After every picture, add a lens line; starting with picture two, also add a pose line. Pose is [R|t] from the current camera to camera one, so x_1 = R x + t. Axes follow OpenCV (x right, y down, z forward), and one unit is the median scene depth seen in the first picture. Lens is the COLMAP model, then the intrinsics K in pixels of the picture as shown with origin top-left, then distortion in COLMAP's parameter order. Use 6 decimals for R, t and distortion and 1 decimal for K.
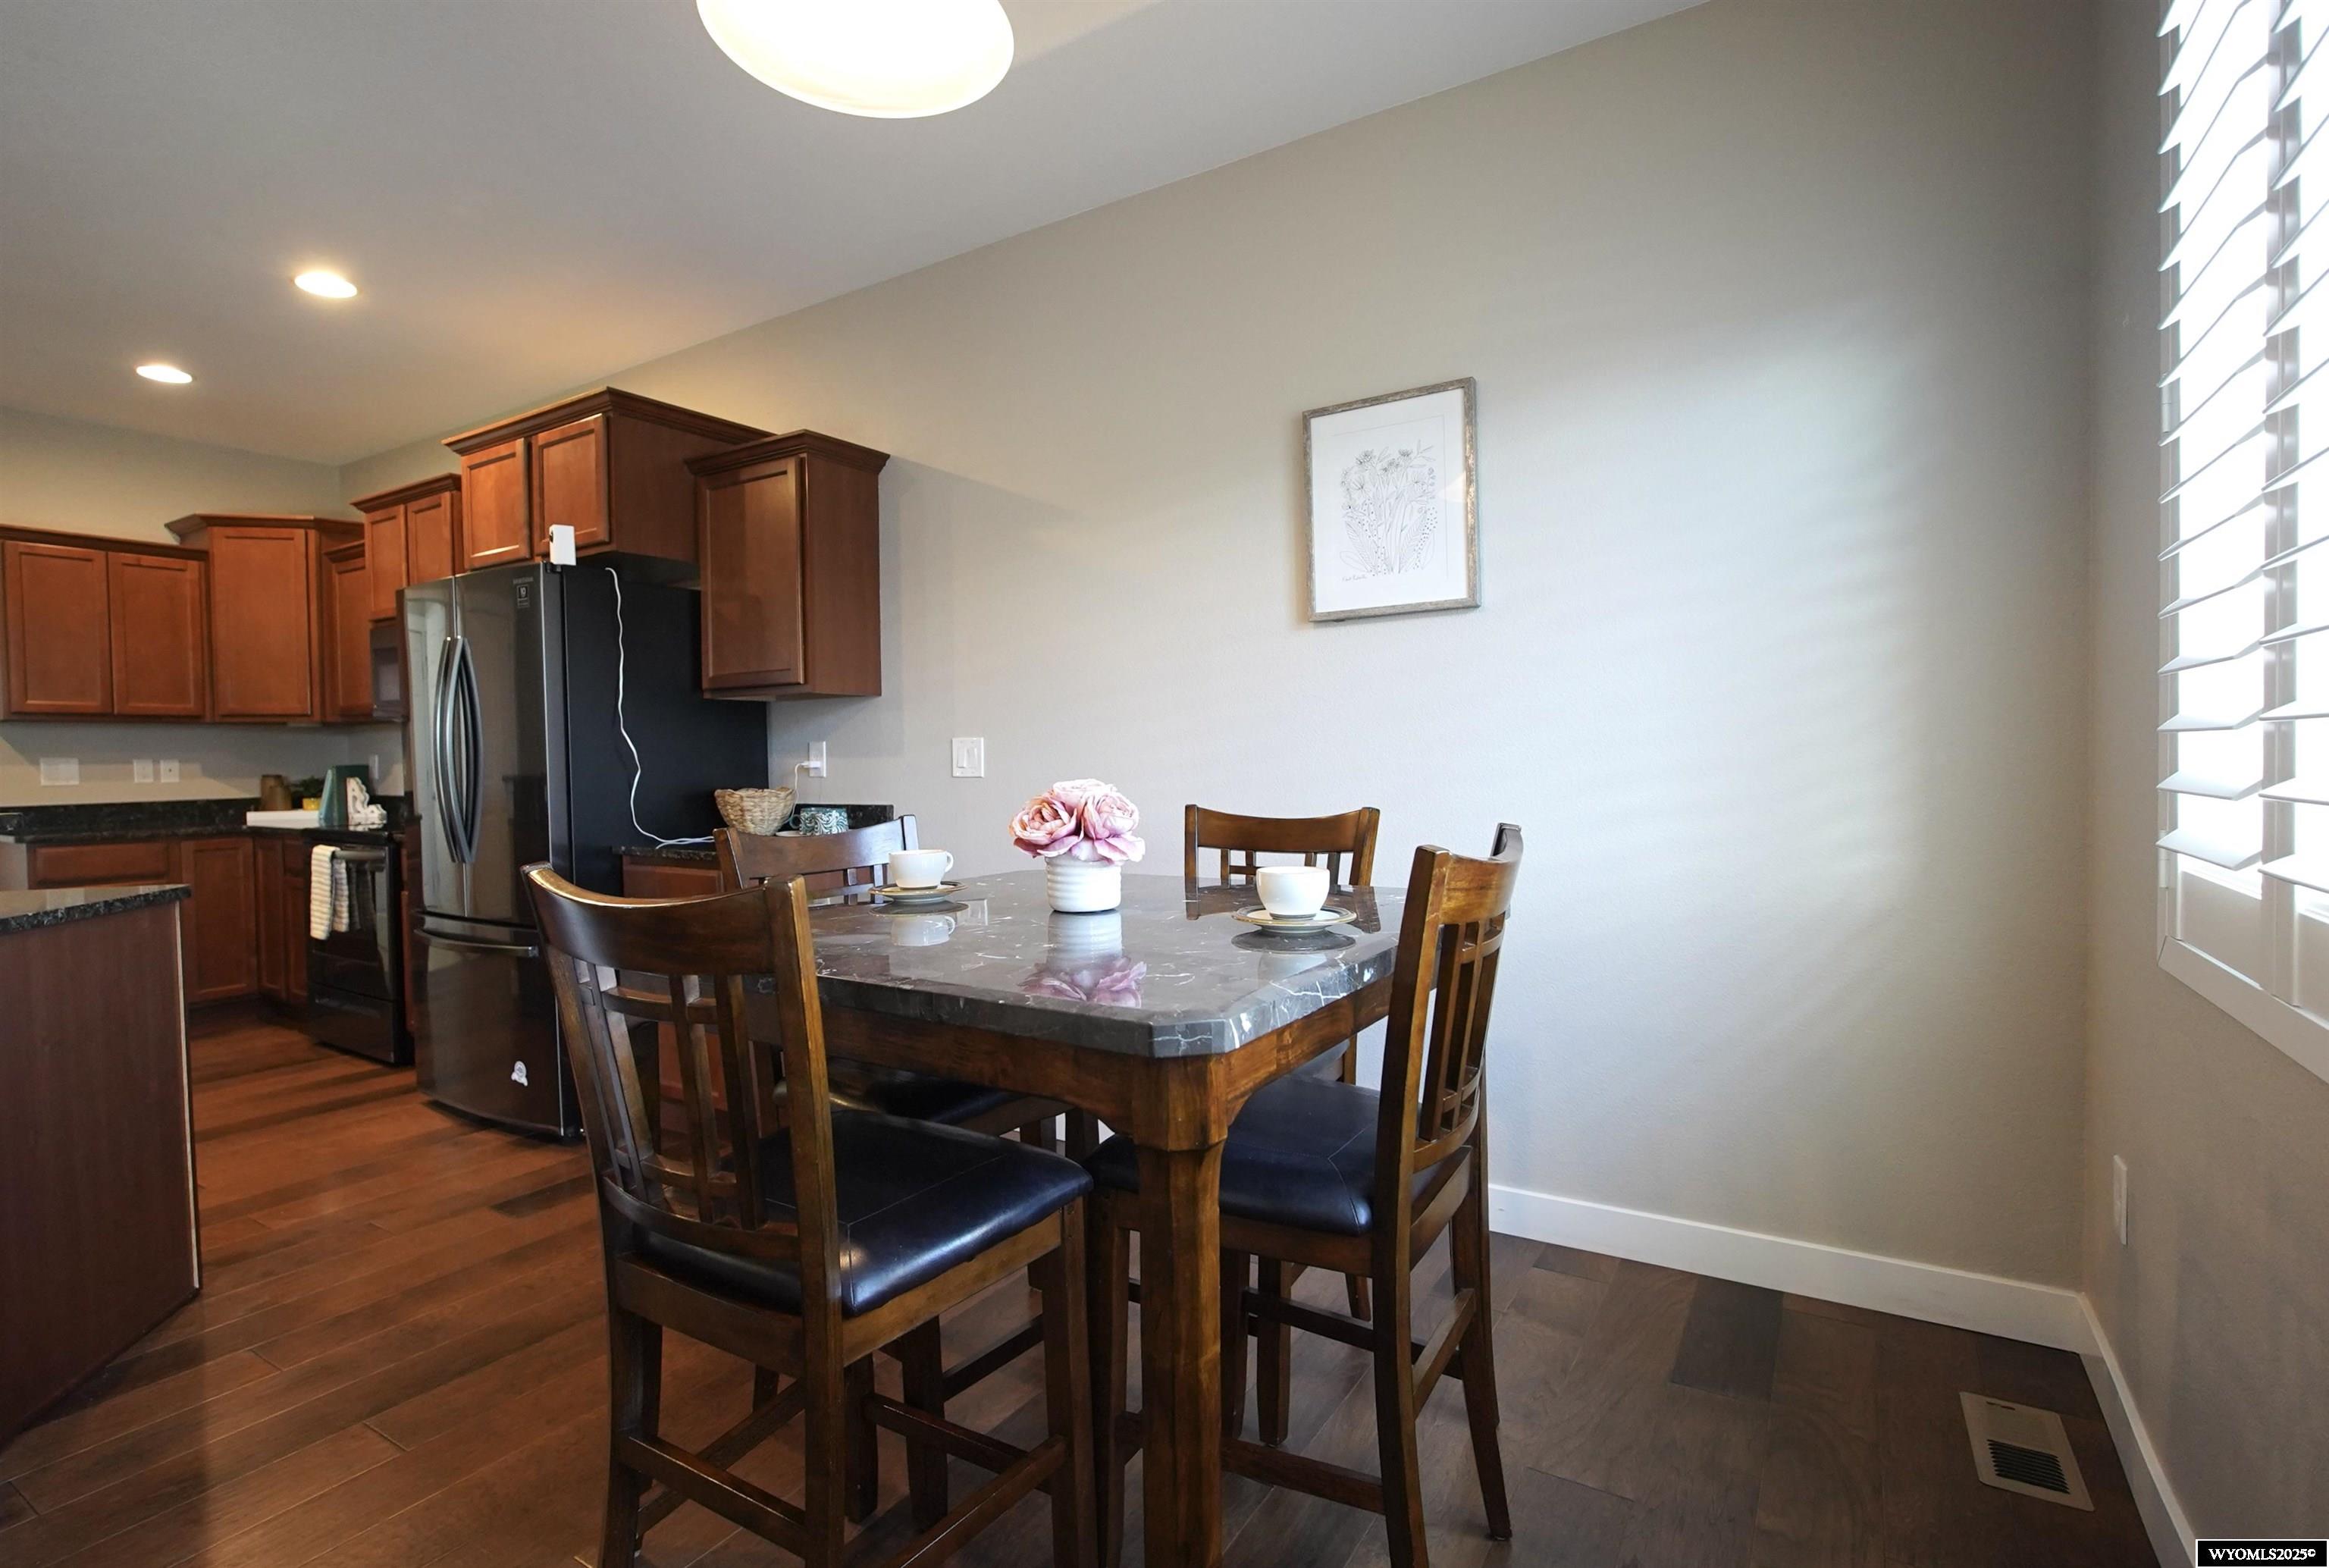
lens RADIAL K [[1117.9, 0, 1147.9], [0, 1117.9, 788.6], [0, 0, 1]] dist [-0.012833, 0.003950]
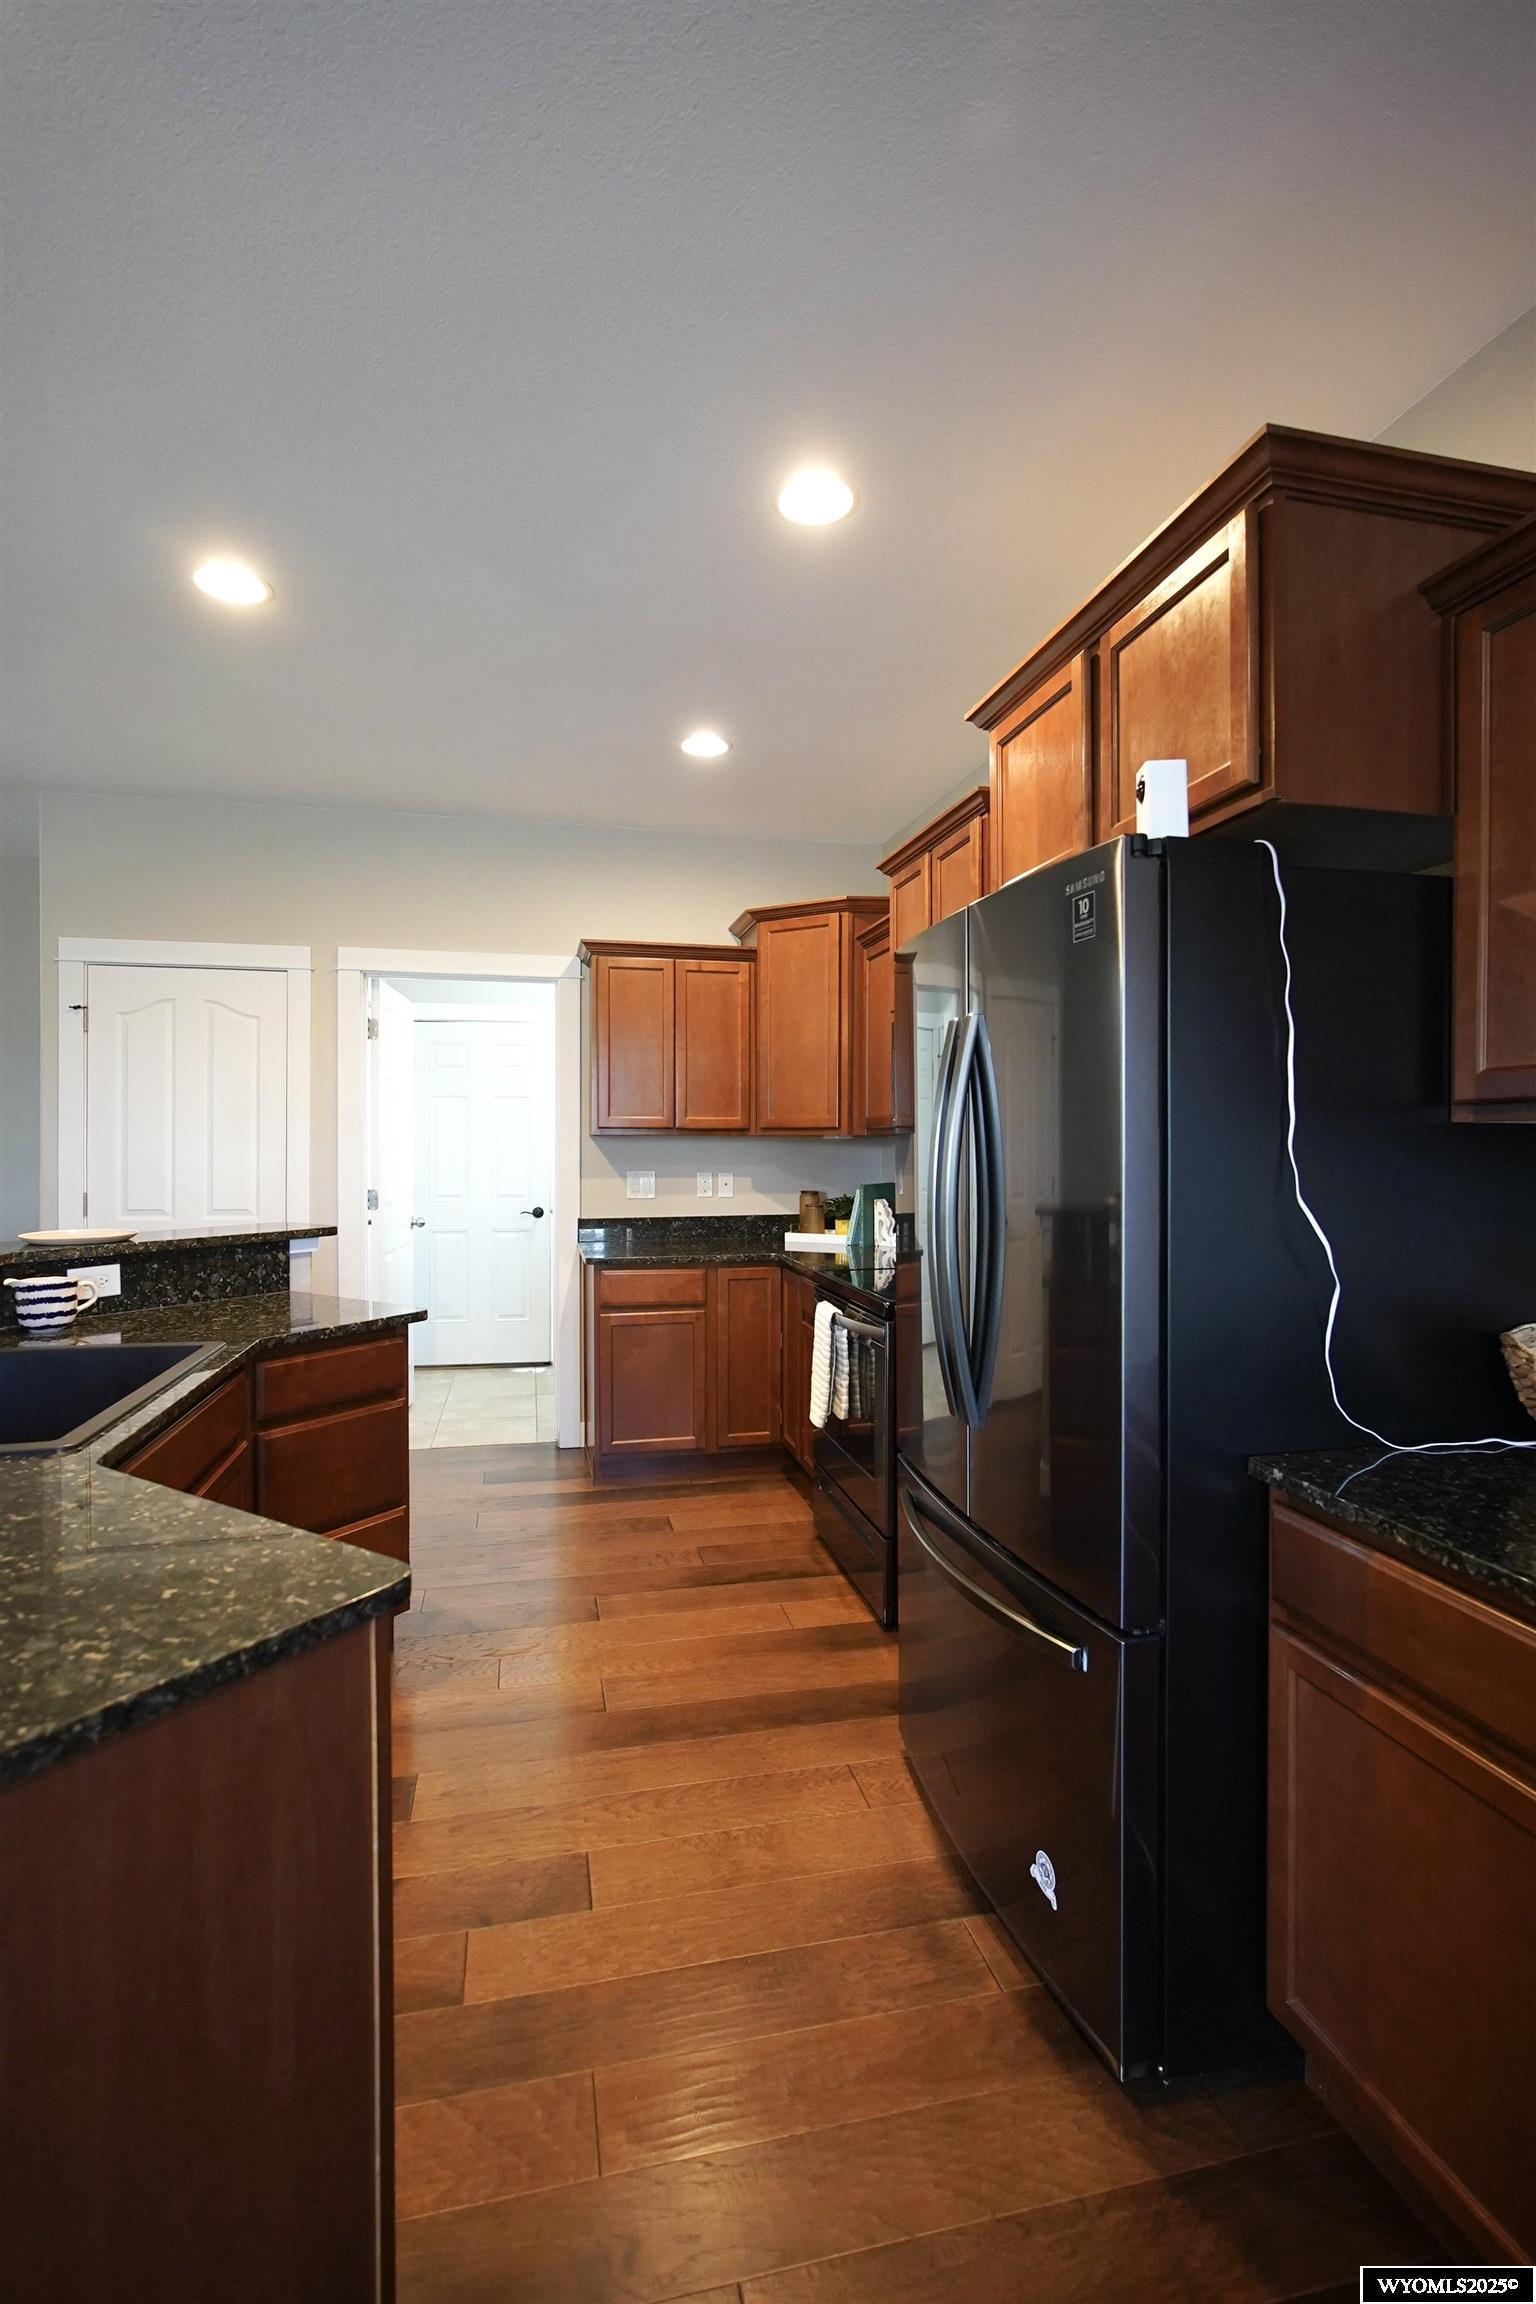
lens RADIAL K [[1061.8, 0, 773.2], [0, 1061.8, 1152.3], [0, 0, 1]] dist [-0.020874, 0.009667]
pose [[0.717056, 0.020280, -0.696720, -0.301184], [-0.031603, 0.999495, -0.003432, -0.059141], [0.696298, 0.024479, 0.717335, 0.520922]]
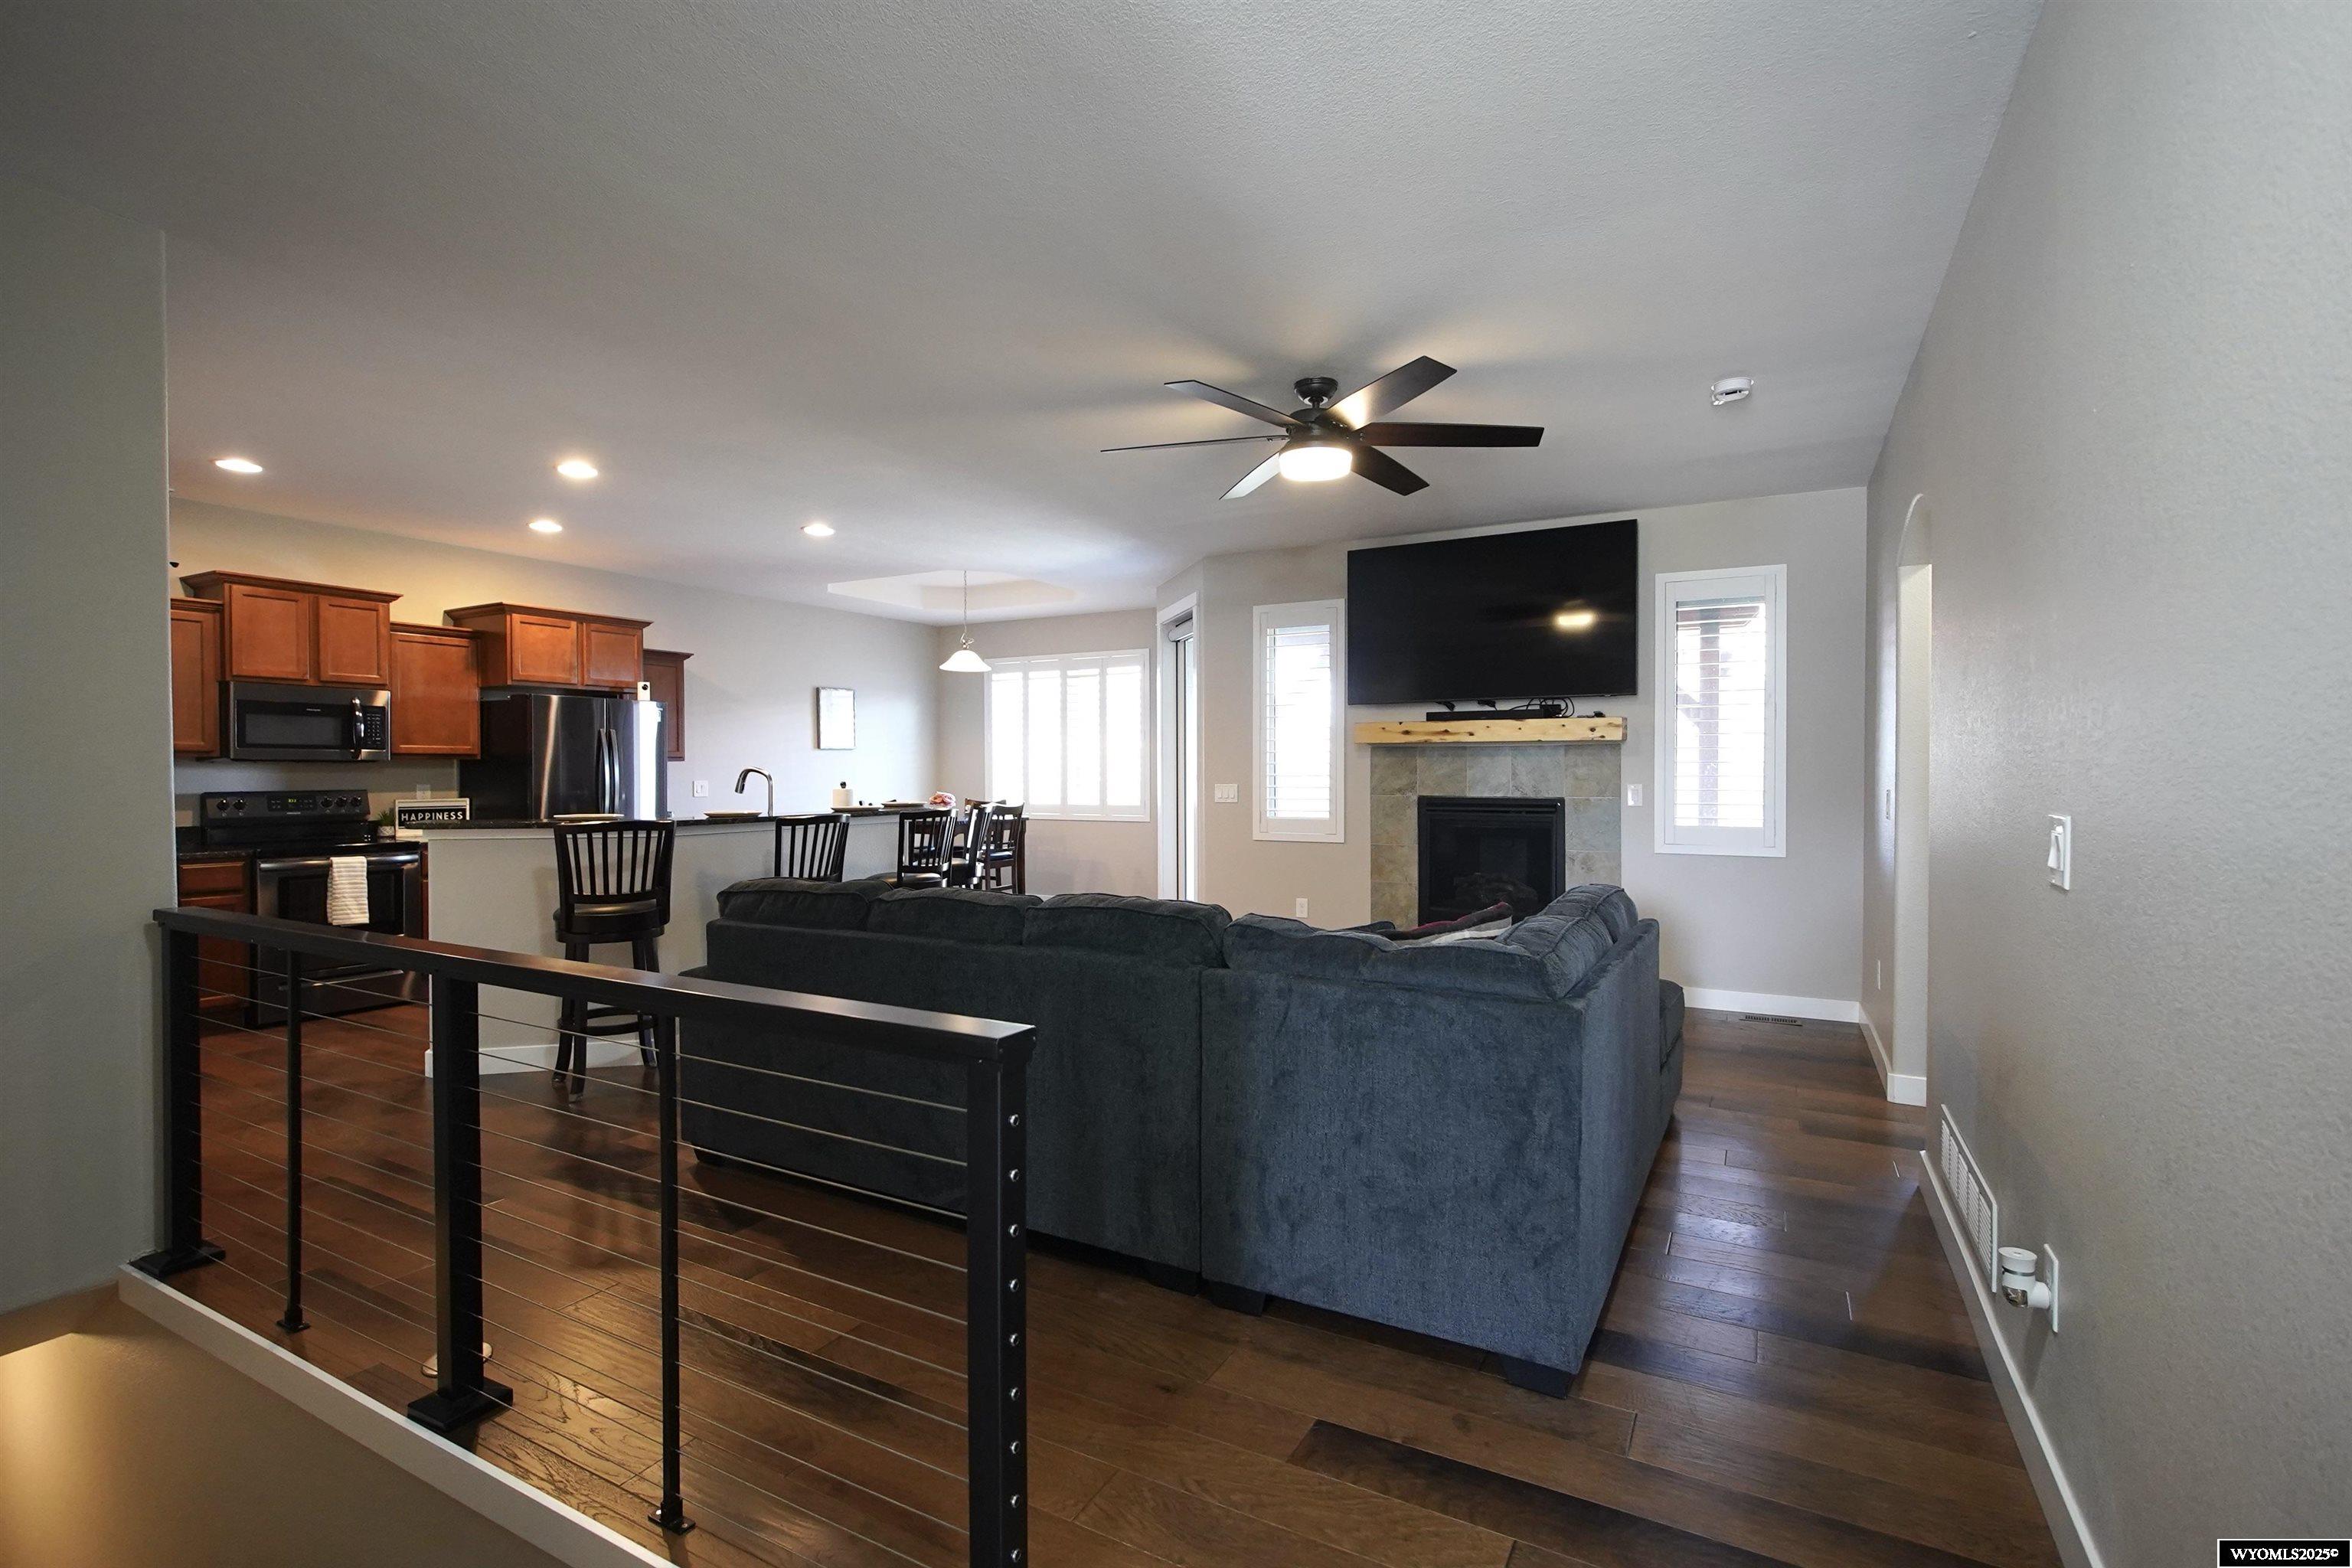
lens RADIAL K [[1084.0, 0, 1179.9], [0, 1084.0, 789.7], [0, 0, 1]] dist [-0.020874, 0.009667]
pose [[-0.069796, -0.003454, 0.997555, -2.485840], [0.030545, 0.999518, 0.005598, -0.005878], [-0.997094, 0.030861, -0.069656, 0.102685]]
